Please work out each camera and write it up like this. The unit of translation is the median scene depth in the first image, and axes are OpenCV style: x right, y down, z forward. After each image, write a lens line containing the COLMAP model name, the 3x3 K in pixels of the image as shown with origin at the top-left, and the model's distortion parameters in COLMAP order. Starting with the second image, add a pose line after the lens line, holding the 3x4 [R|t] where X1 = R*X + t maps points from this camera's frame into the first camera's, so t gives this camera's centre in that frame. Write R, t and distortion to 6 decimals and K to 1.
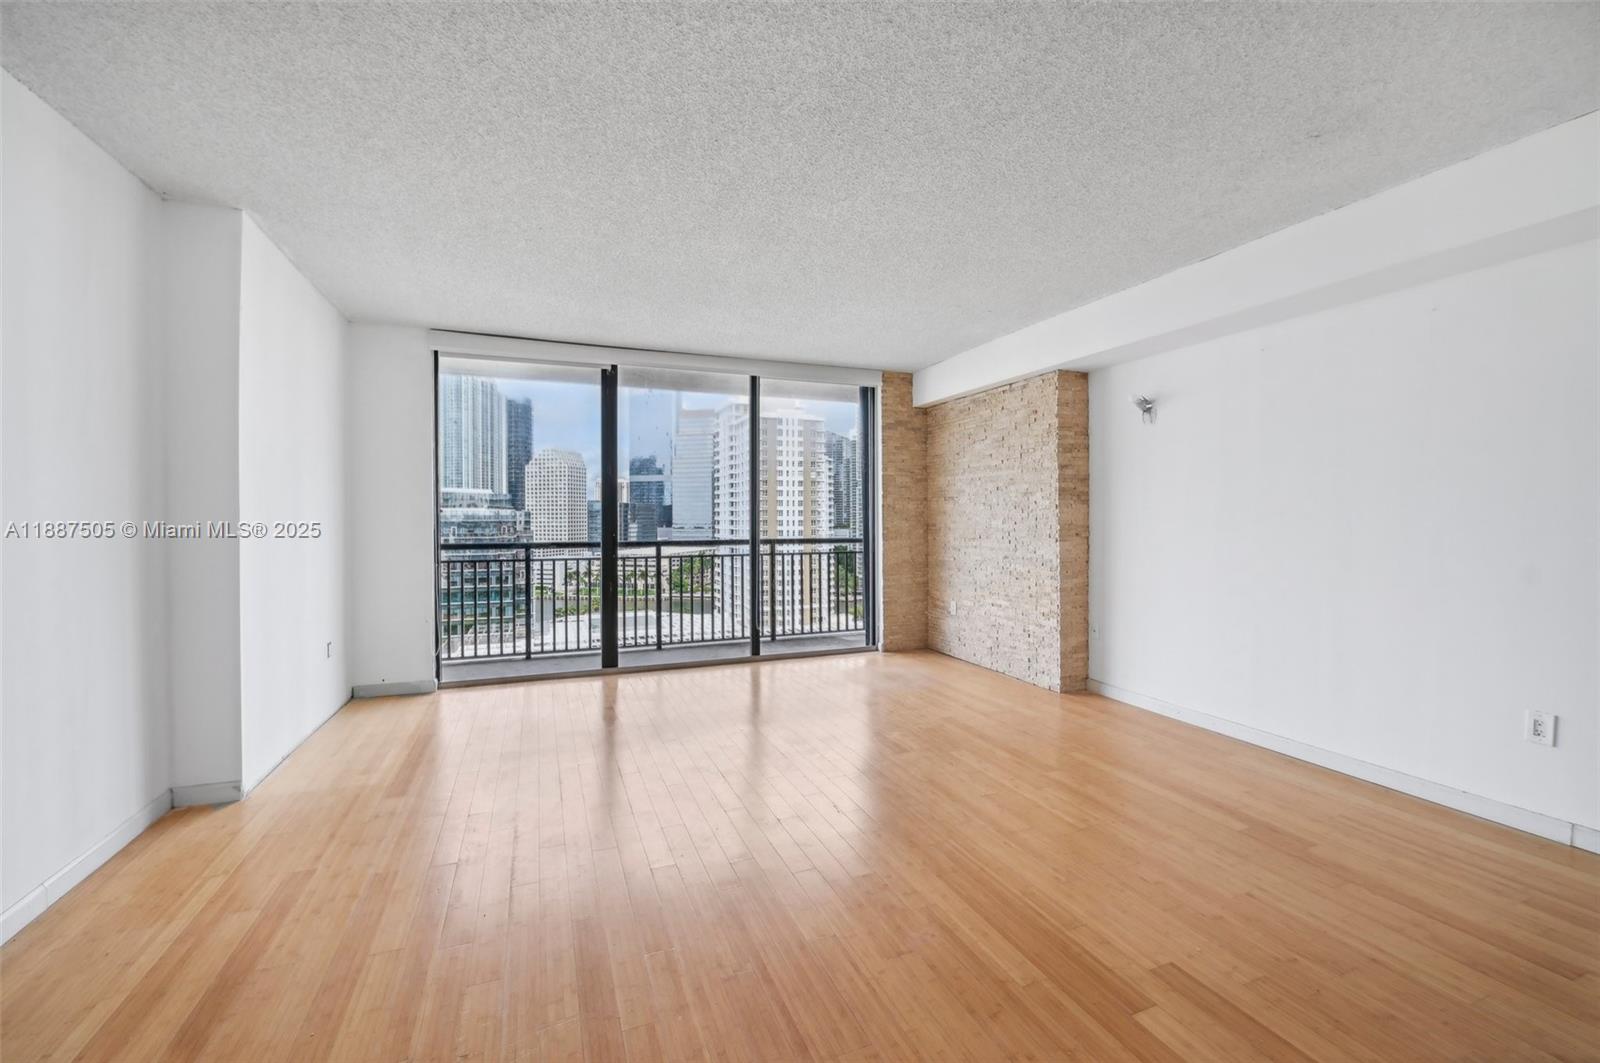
lens RADIAL K [[665.1, 0, 813.4], [0, 665.1, 521.5], [0, 0, 1]] dist [-0.001344, -0.000304]
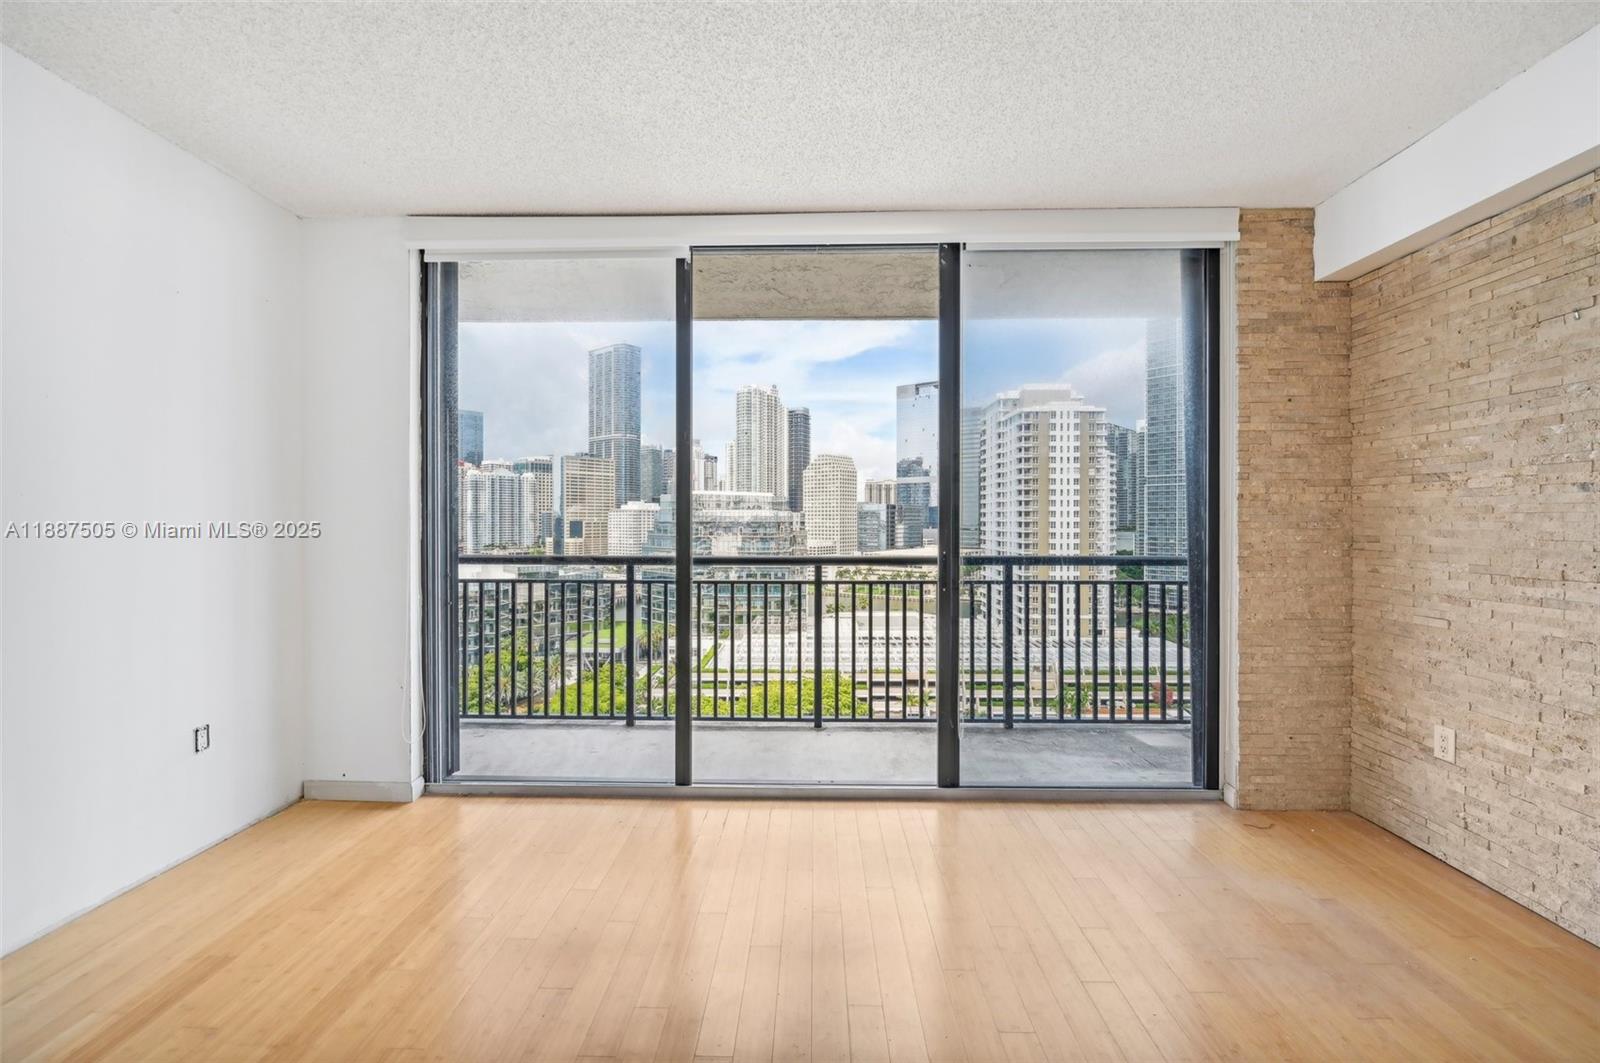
lens RADIAL K [[660.3, 0, 801.4], [0, 660.3, 524.6], [0, 0, 1]] dist [-0.012649, -0.000117]
pose [[0.914872, 0.004454, -0.403720, 0.008739], [-0.003210, 0.999988, 0.003757, -0.004890], [0.403732, -0.002141, 0.914875, 0.453534]]
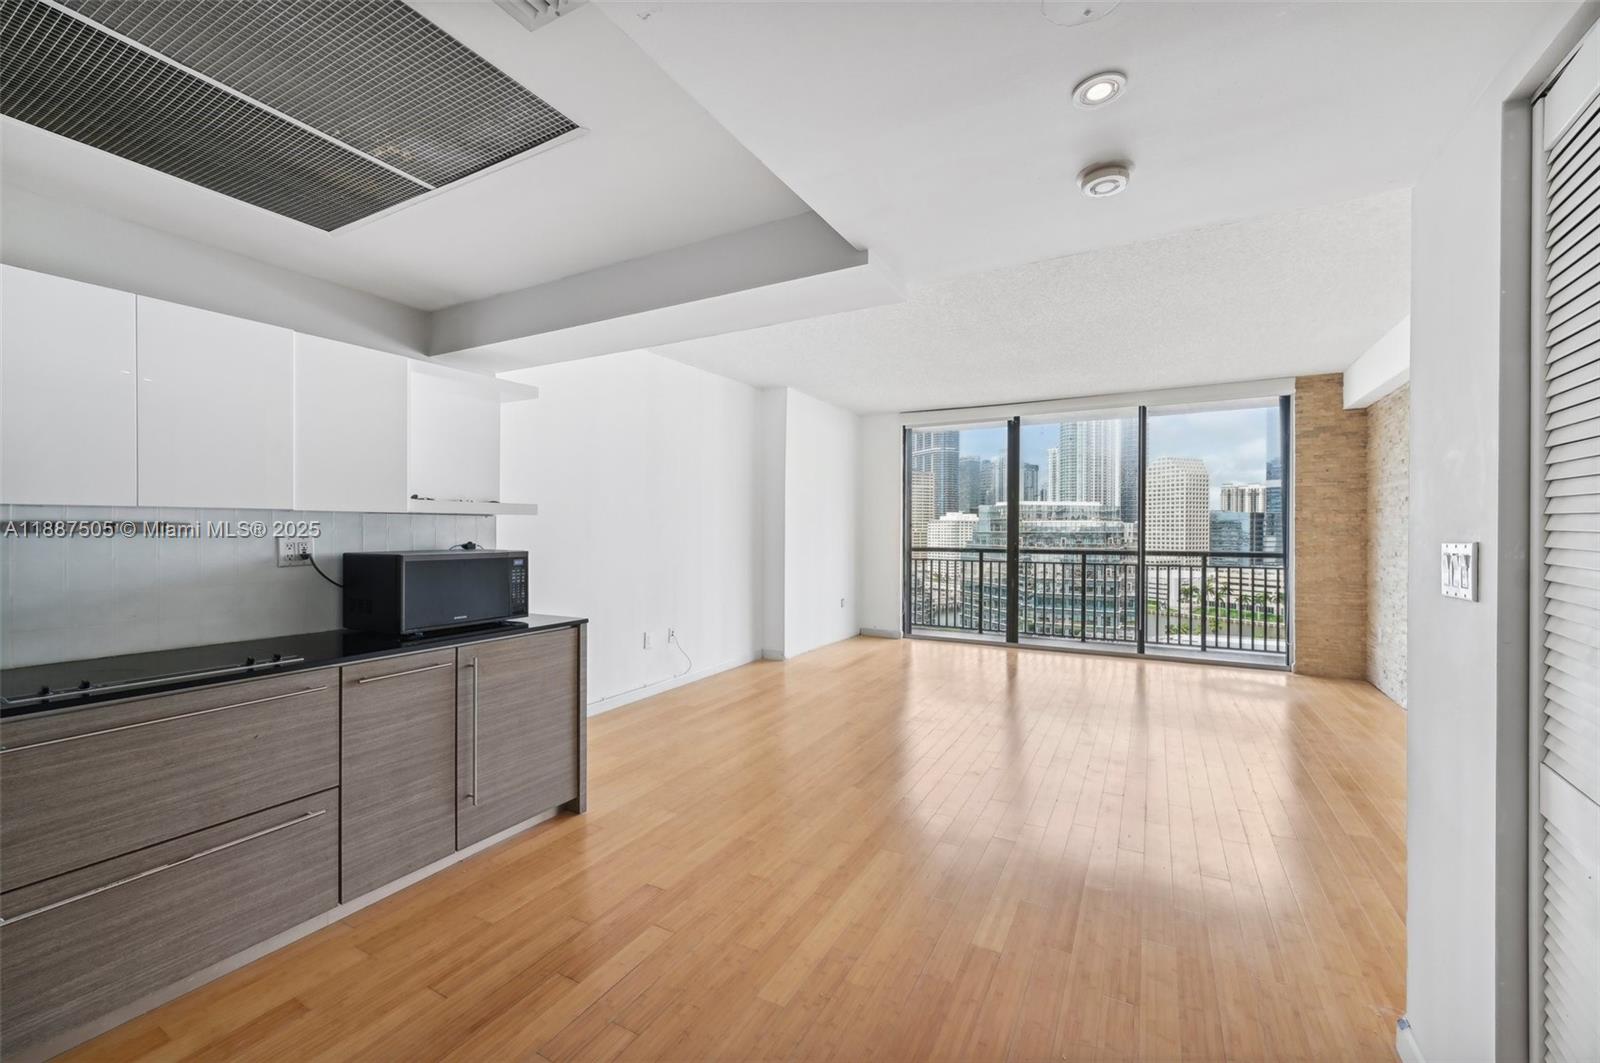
lens RADIAL K [[654.4, 0, 796.2], [0, 654.4, 533.8], [0, 0, 1]] dist [0.010735, -0.000102]
pose [[0.624230, 0.006932, -0.781210, 0.394219], [-0.006284, 0.999973, 0.003852, -0.001928], [0.781216, 0.002505, 0.624256, -0.143804]]
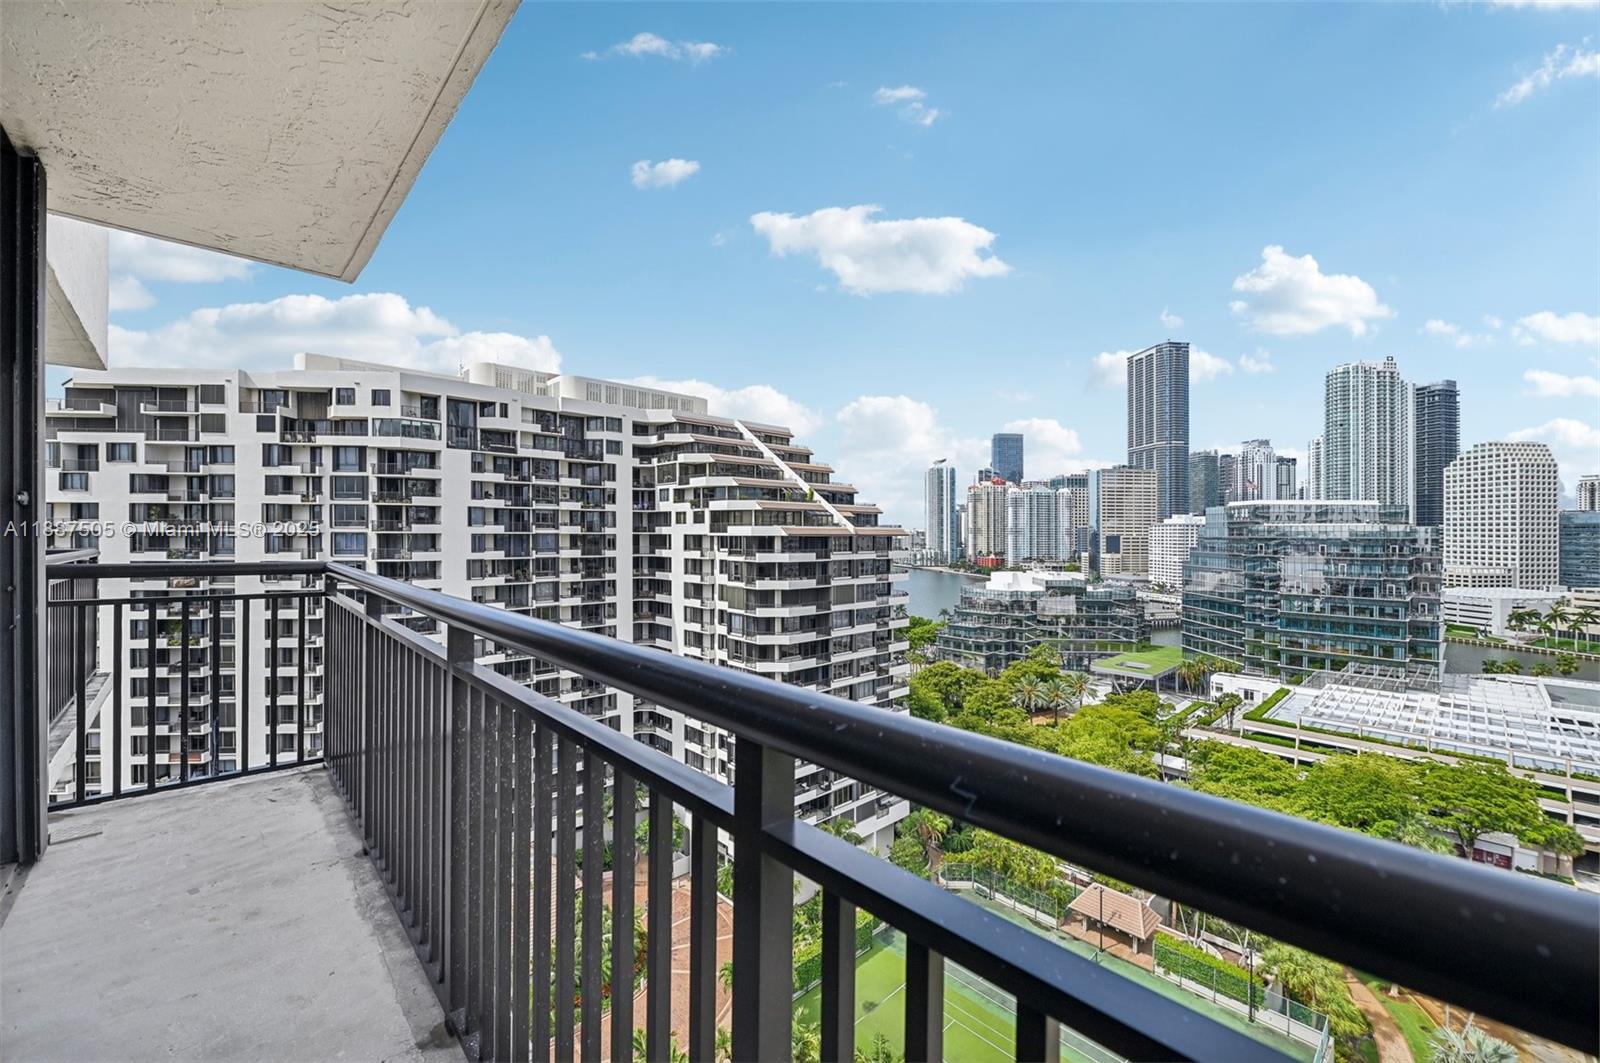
lens RADIAL K [[642.5, 0, 801.6], [0, 642.5, 535.0], [0, 0, 1]] dist [-0.002117, -0.000425]
pose [[0.356360, 0.006674, -0.934325, 0.051306], [-0.010766, 0.999937, 0.003037, -0.004205], [0.934287, 0.008977, 0.356410, 1.074466]]
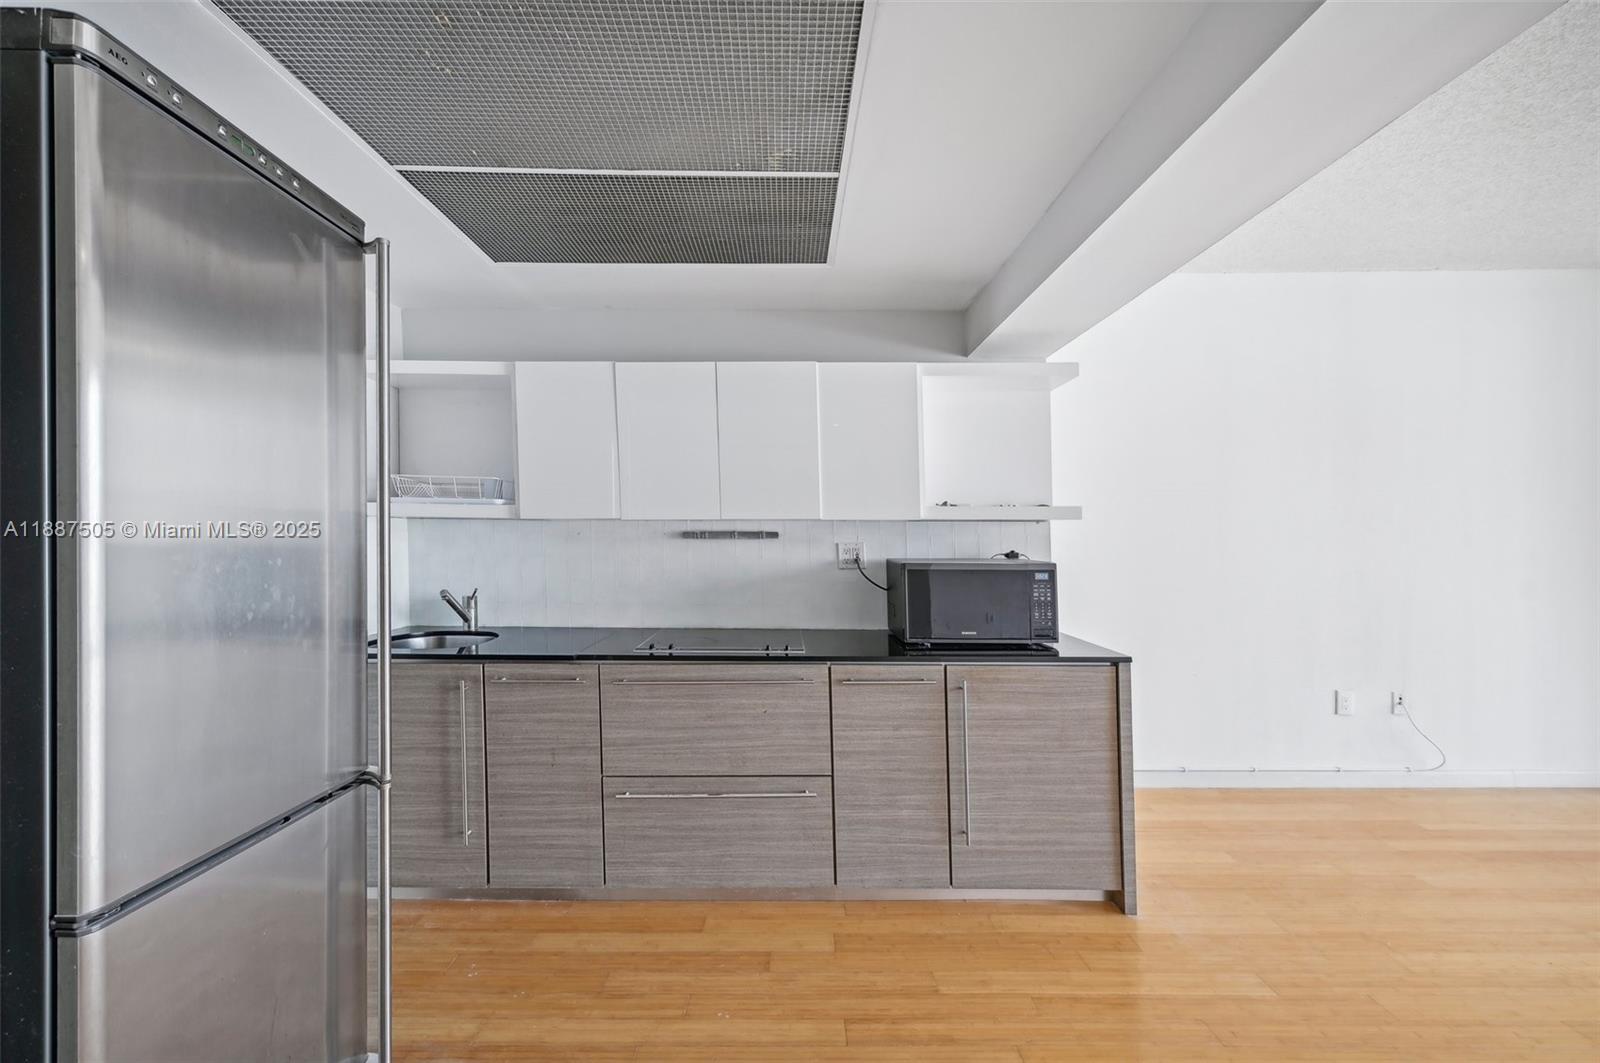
lens RADIAL K [[654.4, 0, 796.2], [0, 654.4, 533.8], [0, 0, 1]] dist [0.010735, -0.000102]
pose [[-0.377249, -0.000394, -0.926112, 0.325832], [-0.008251, 0.999962, 0.002935, -0.004007], [0.926075, 0.008748, -0.377238, 0.002645]]
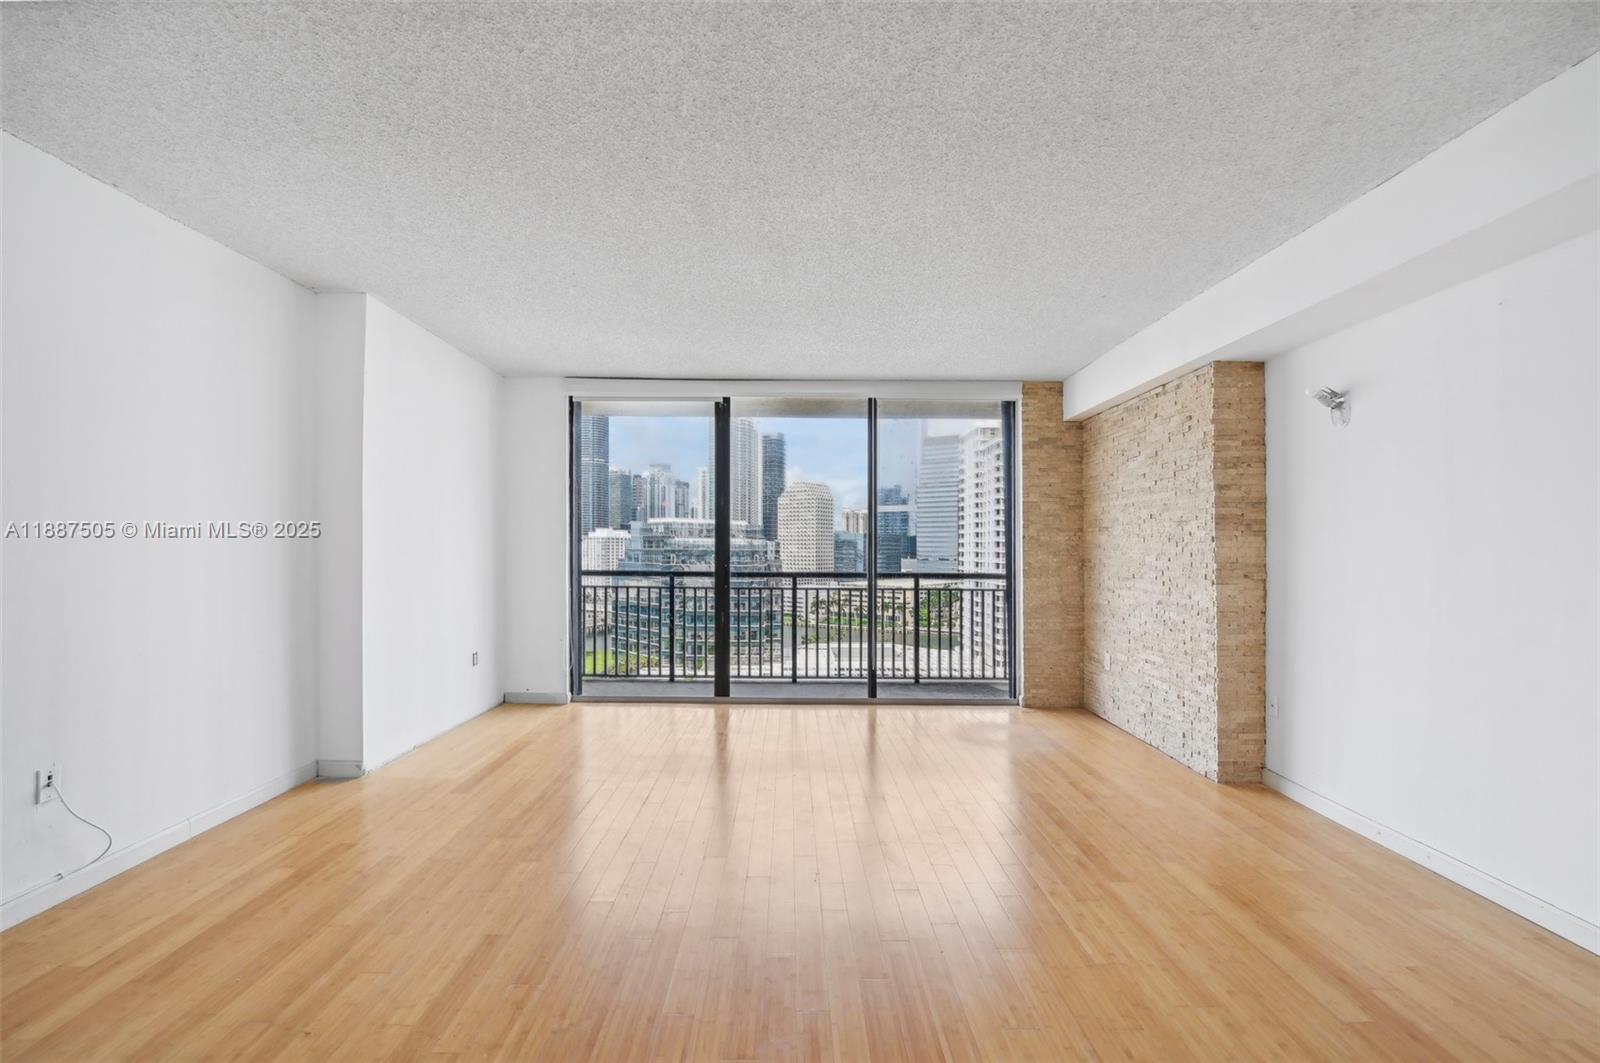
lens RADIAL K [[687.2, 0, 791.0], [0, 687.2, 540.4], [0, 0, 1]] dist [-0.000252, -0.000131]
pose [[0.923590, 0.003423, -0.383366, 0.168094], [-0.010297, 0.999821, -0.015880, -0.002365], [0.383243, 0.018614, 0.923460, 0.059677]]
